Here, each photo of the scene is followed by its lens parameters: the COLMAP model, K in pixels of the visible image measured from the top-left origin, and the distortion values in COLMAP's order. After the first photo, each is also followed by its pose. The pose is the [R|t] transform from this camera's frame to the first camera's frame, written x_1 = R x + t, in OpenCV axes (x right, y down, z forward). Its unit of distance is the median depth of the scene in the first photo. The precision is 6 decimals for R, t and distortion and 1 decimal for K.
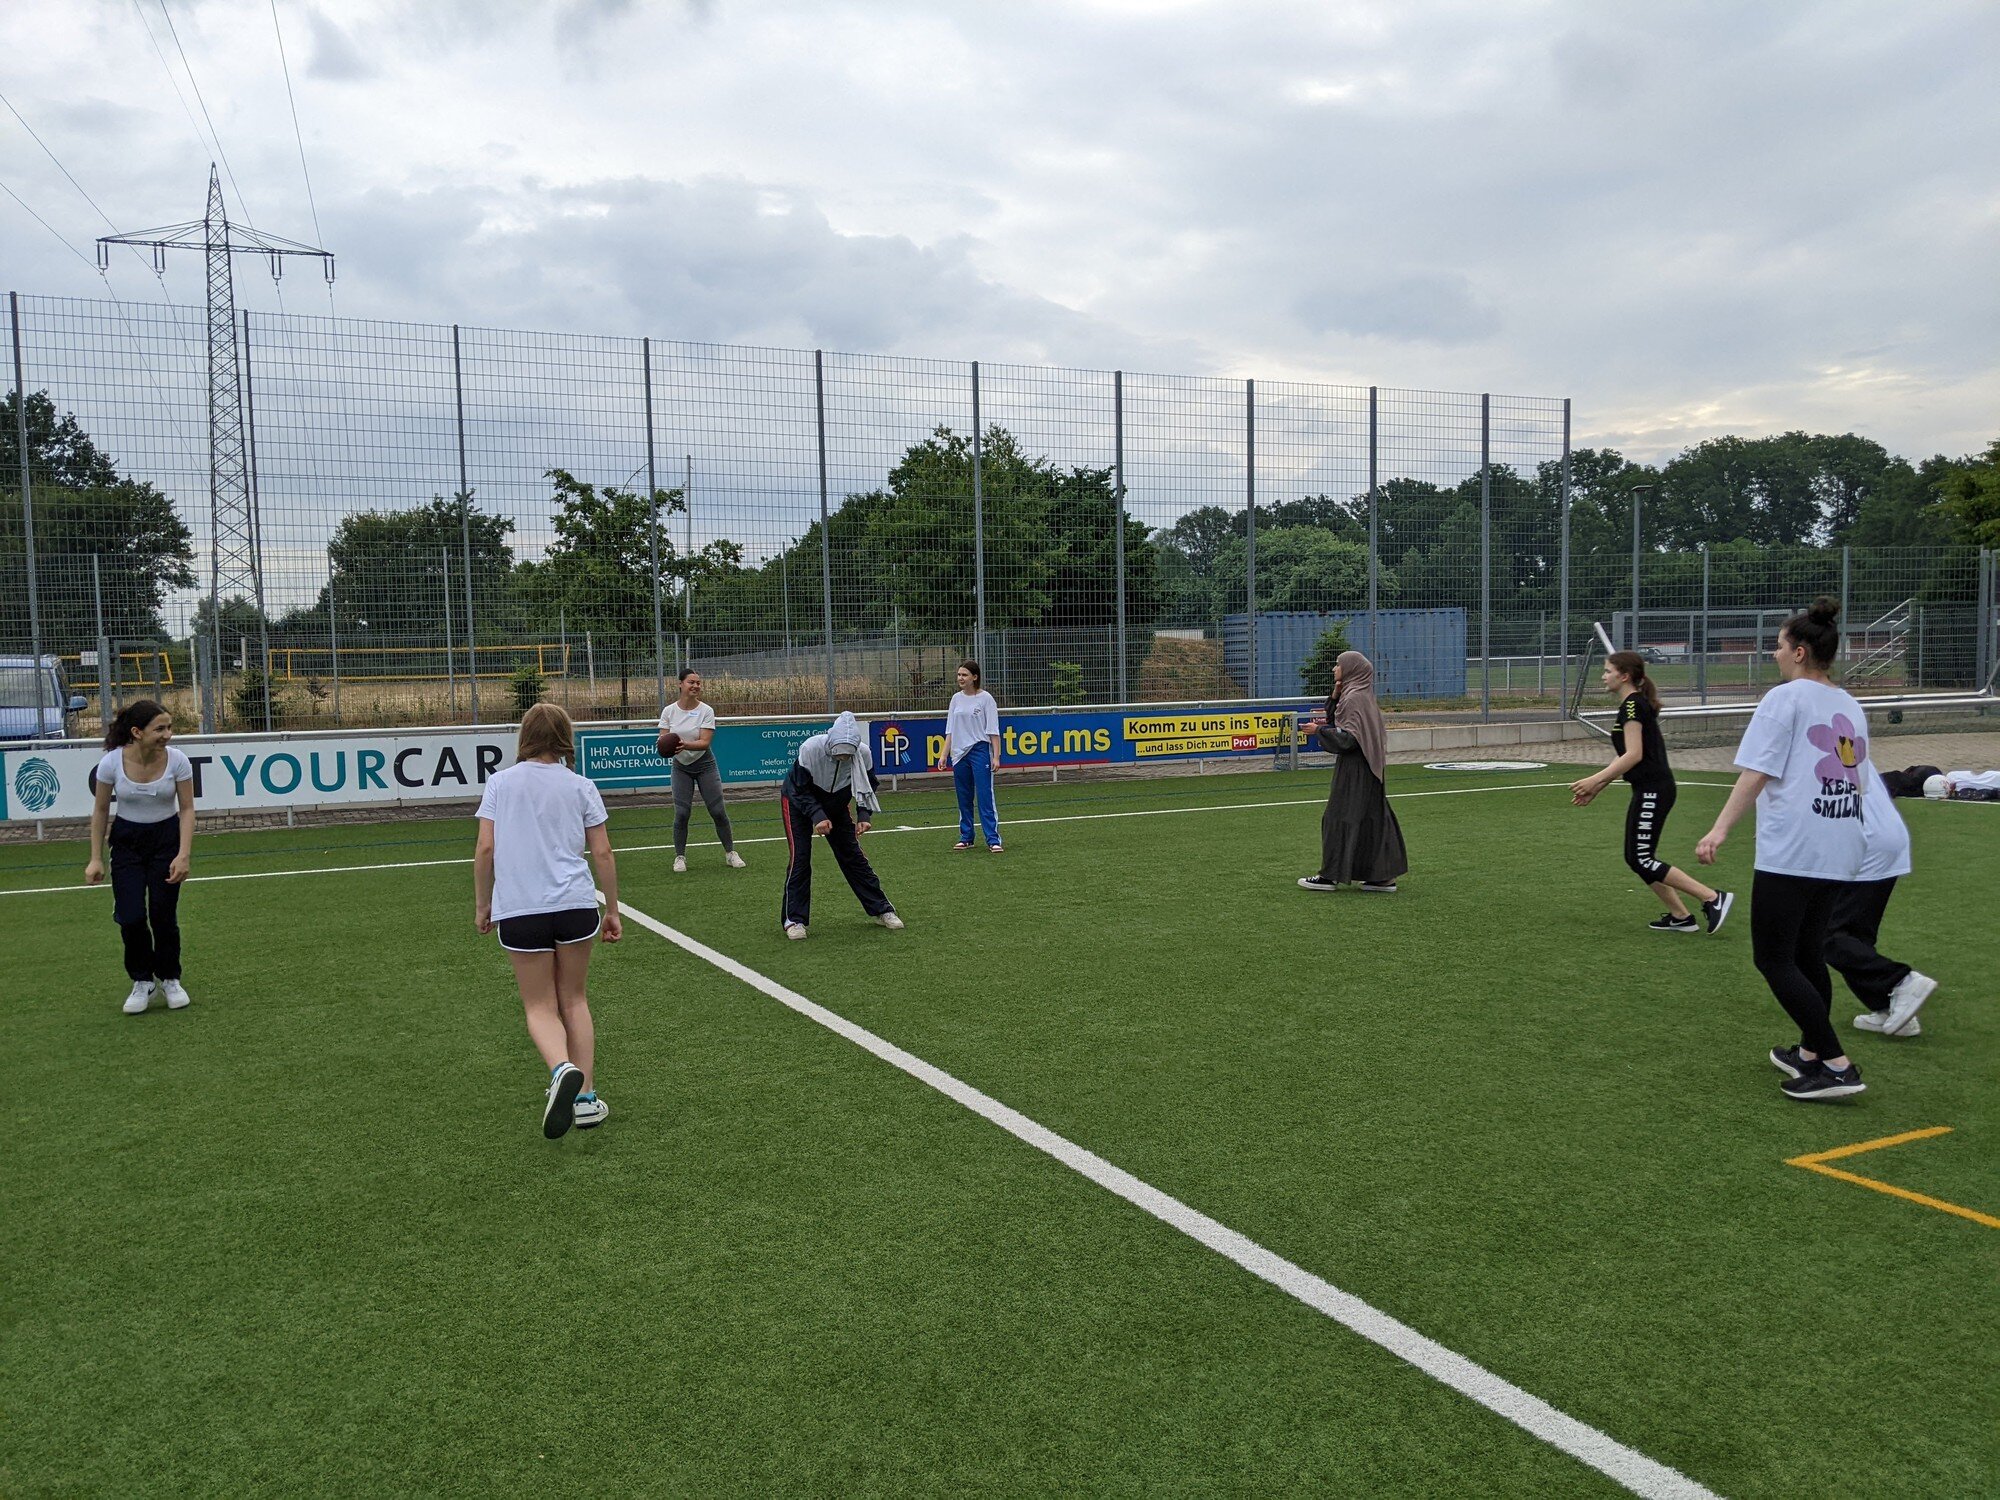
lens RADIAL K [[1580.7, 0, 1014.3], [0, 1580.7, 784.6], [0, 0, 1]] dist [0.064868, -0.121749]
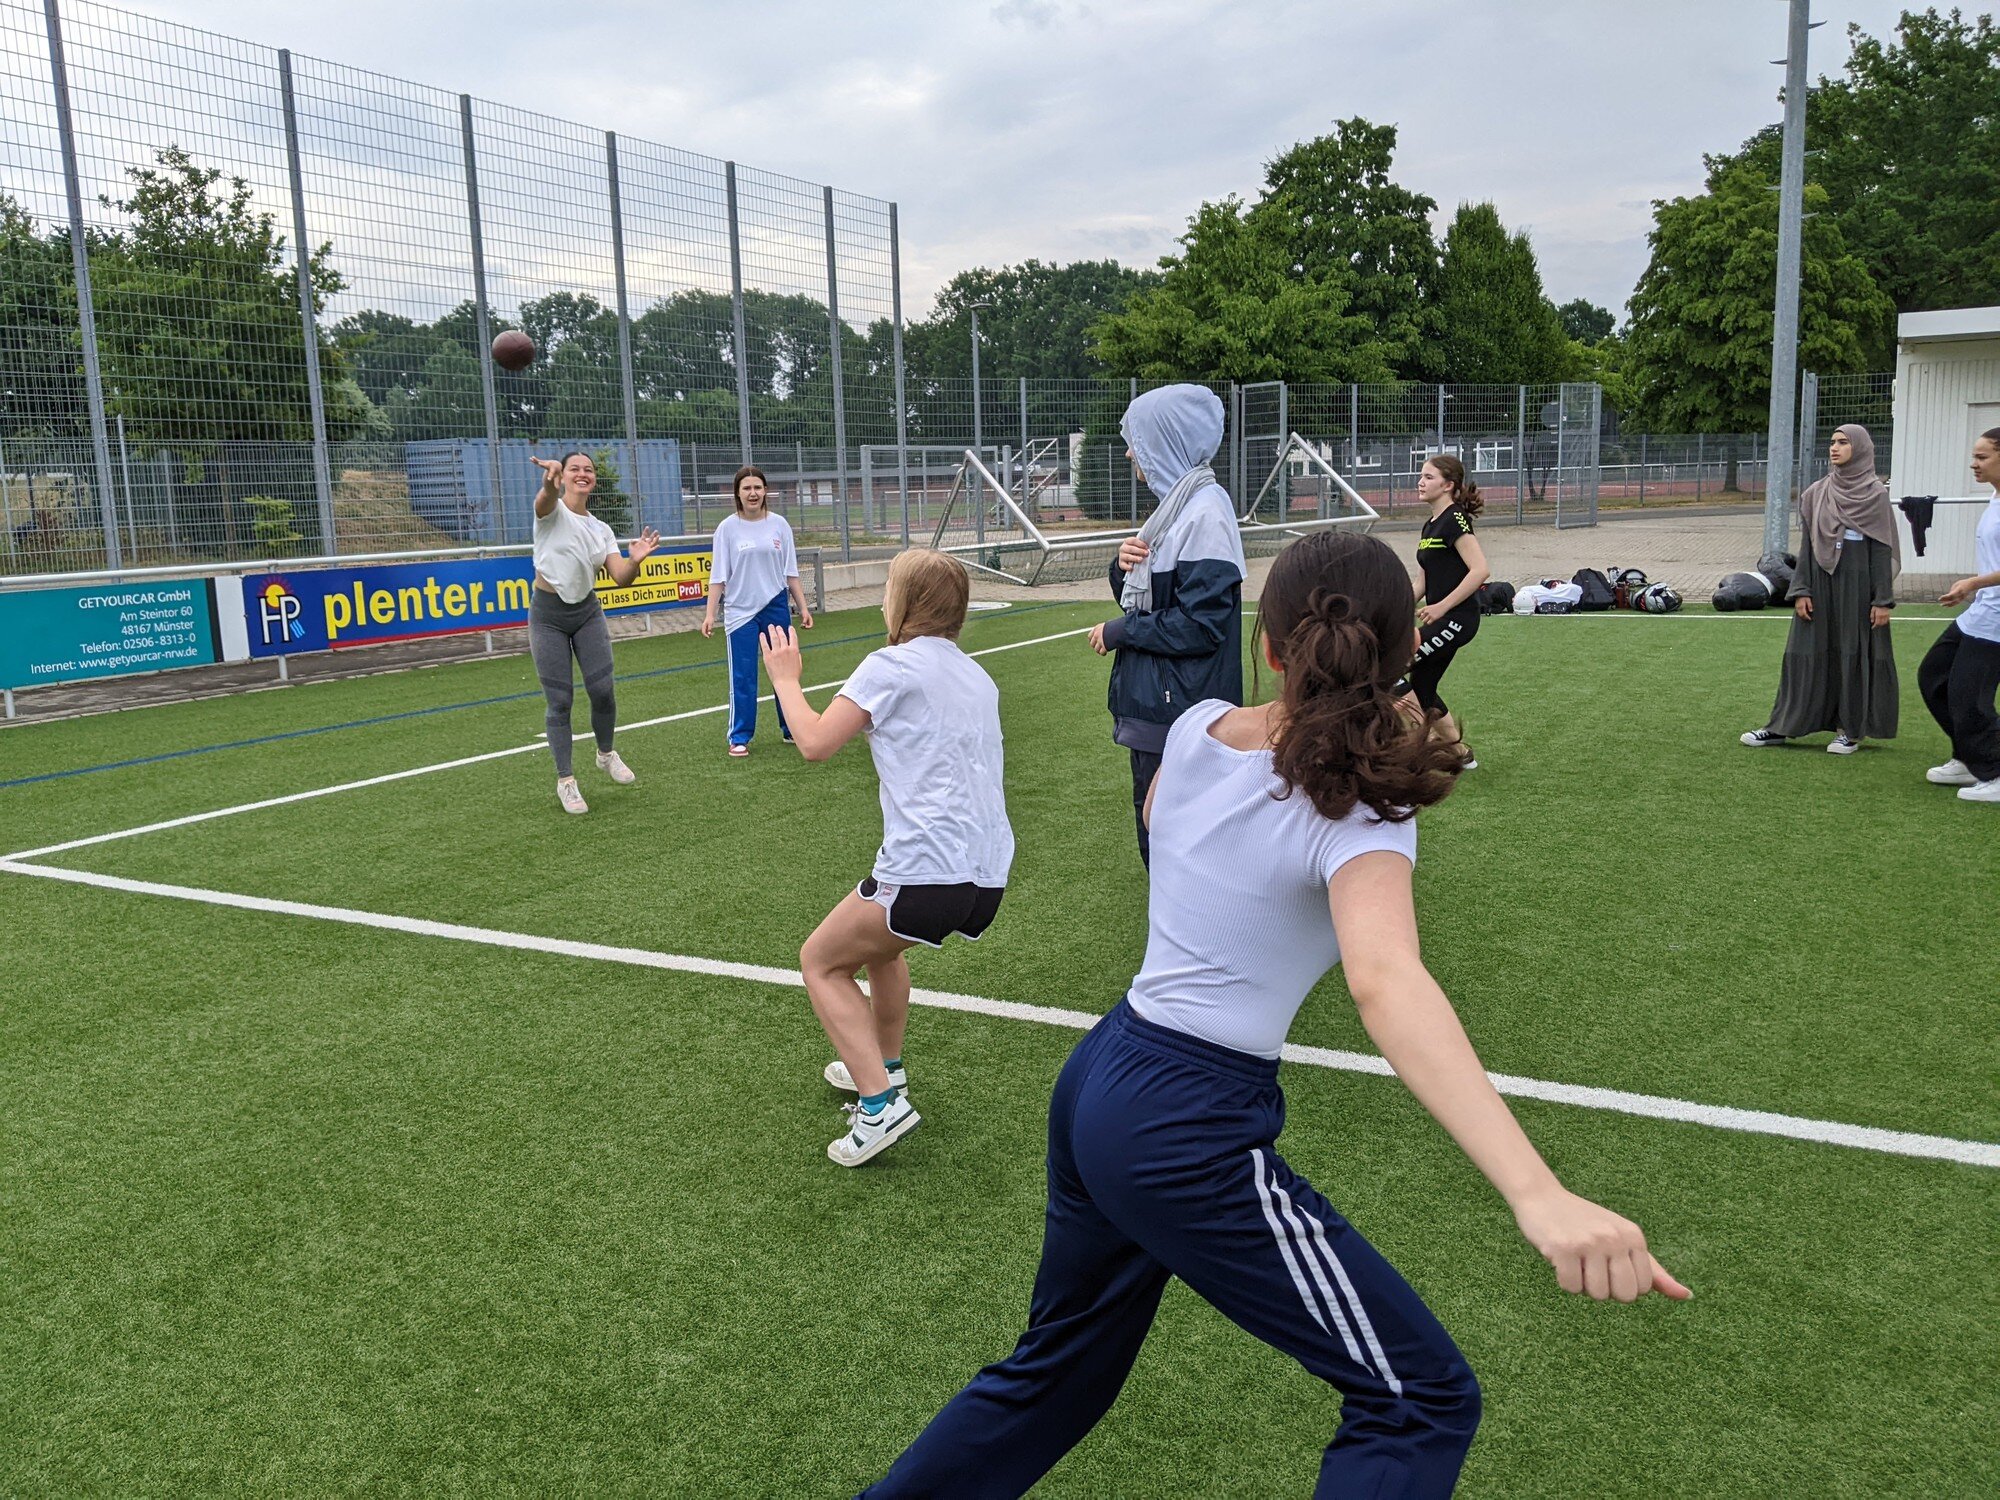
lens RADIAL K [[1580.7, 0, 952.0], [0, 1580.7, 725.5], [0, 0, 1]] dist [0.064868, -0.121749]
pose [[0.824604, -0.085963, 0.559141, -0.217346], [0.053183, 0.995790, 0.074662, -0.011878], [-0.563205, -0.031830, 0.825704, 0.280877]]
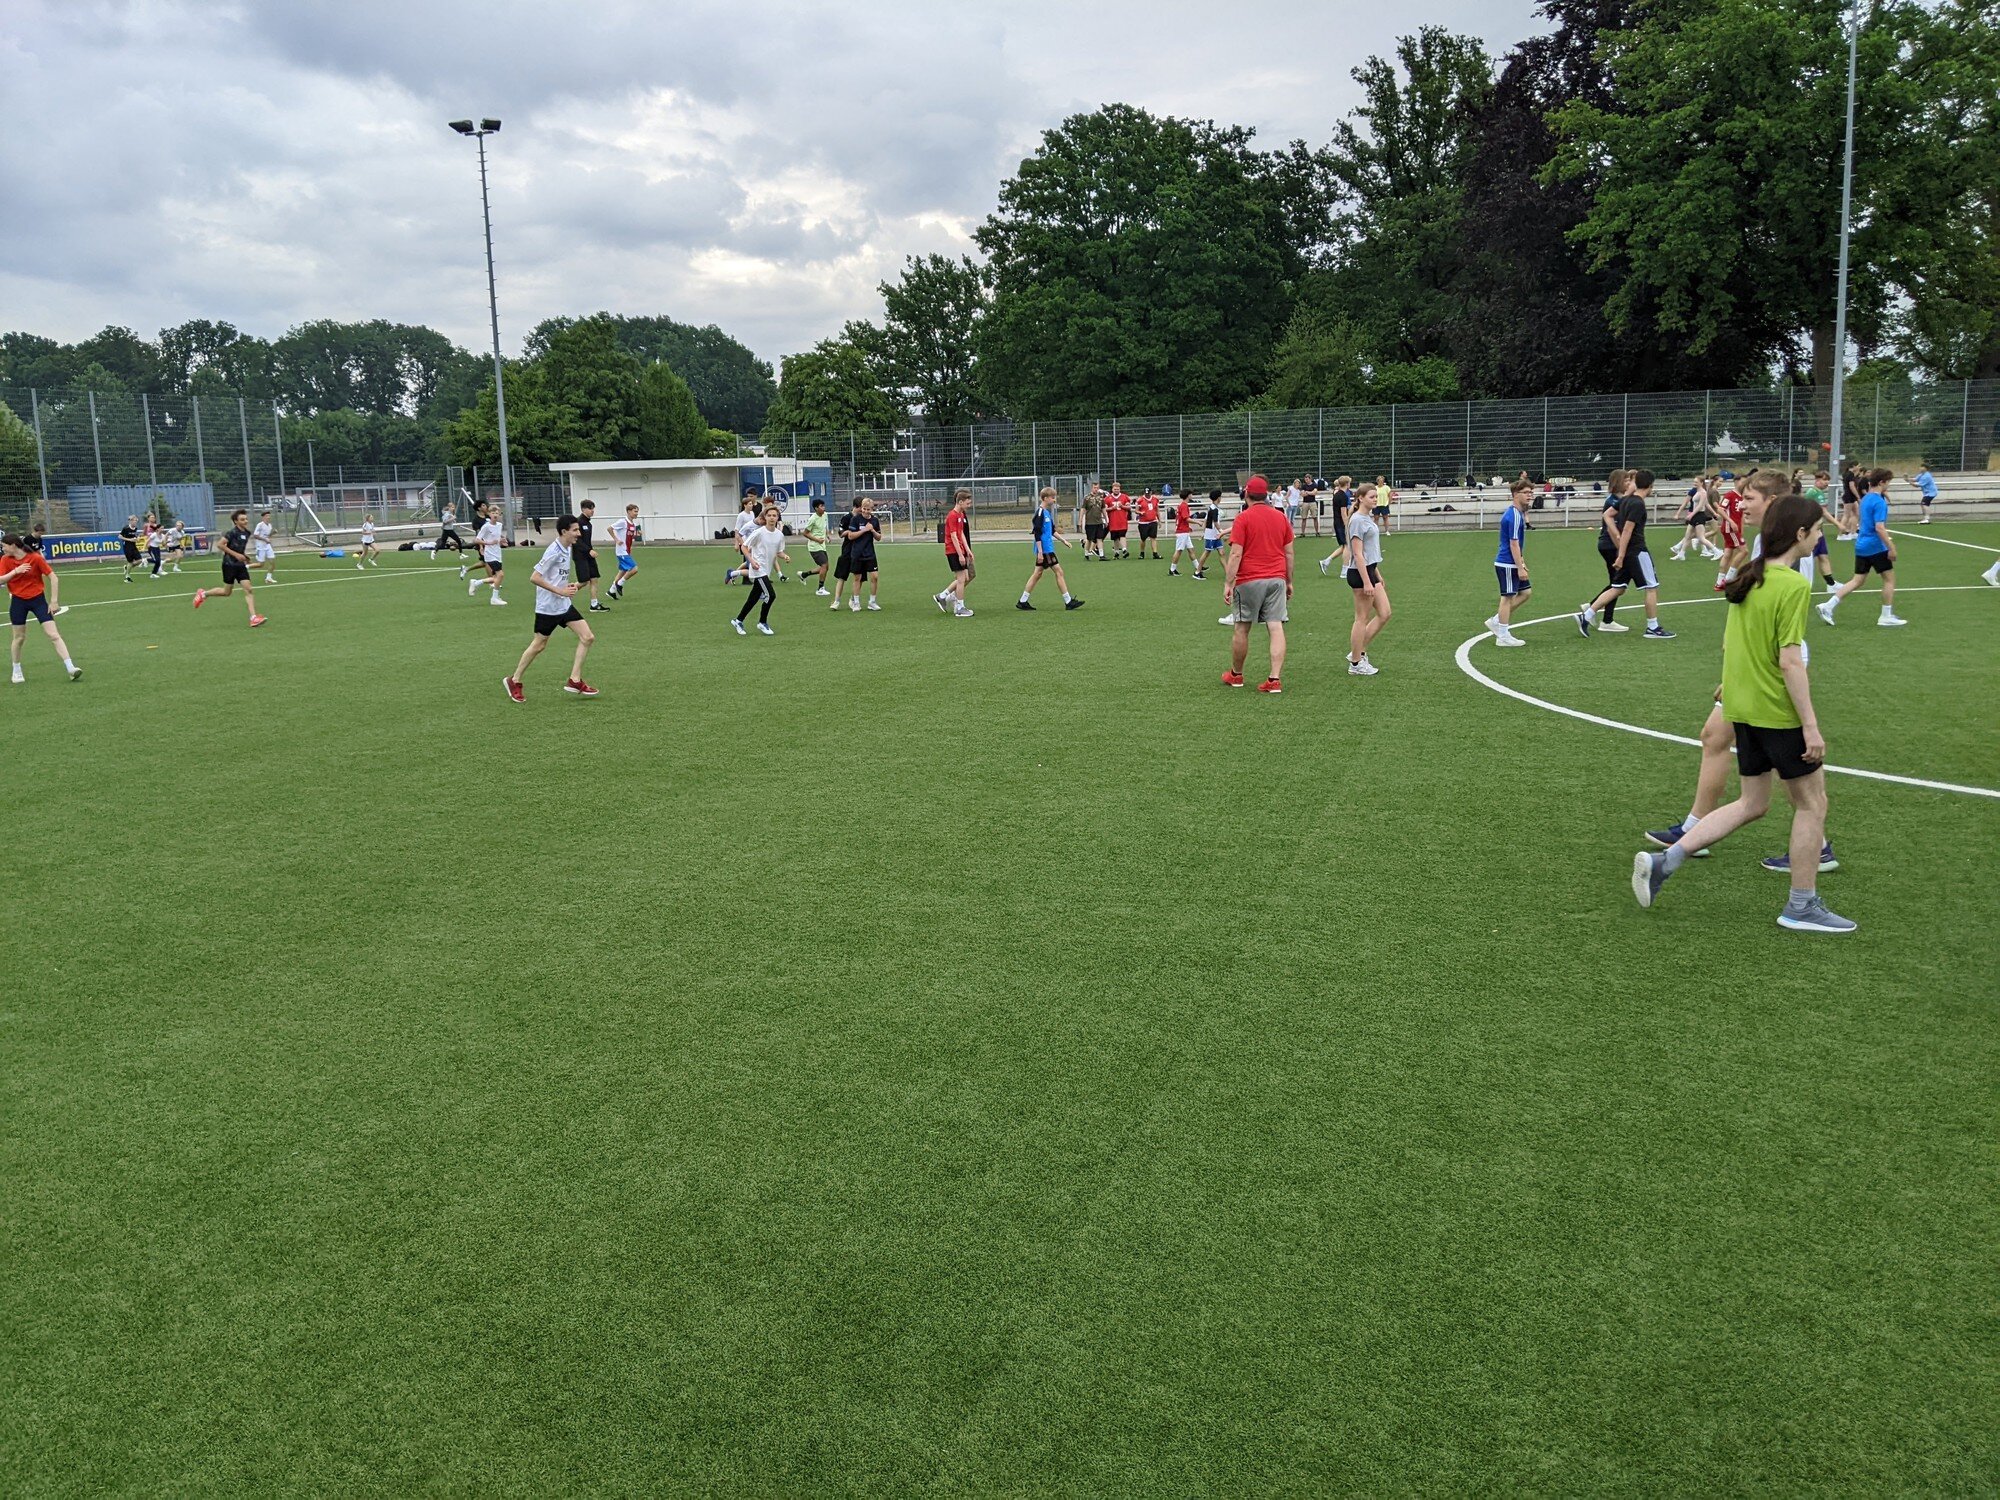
lens RADIAL K [[1580.7, 0, 1004.6], [0, 1580.7, 732.1], [0, 0, 1]] dist [0.064868, -0.121749]
pose [[0.689445, -0.110531, 0.715855, -0.859221], [0.065243, 0.993748, 0.090603, 0.135409], [-0.721394, -0.015762, 0.692345, -1.874382]]
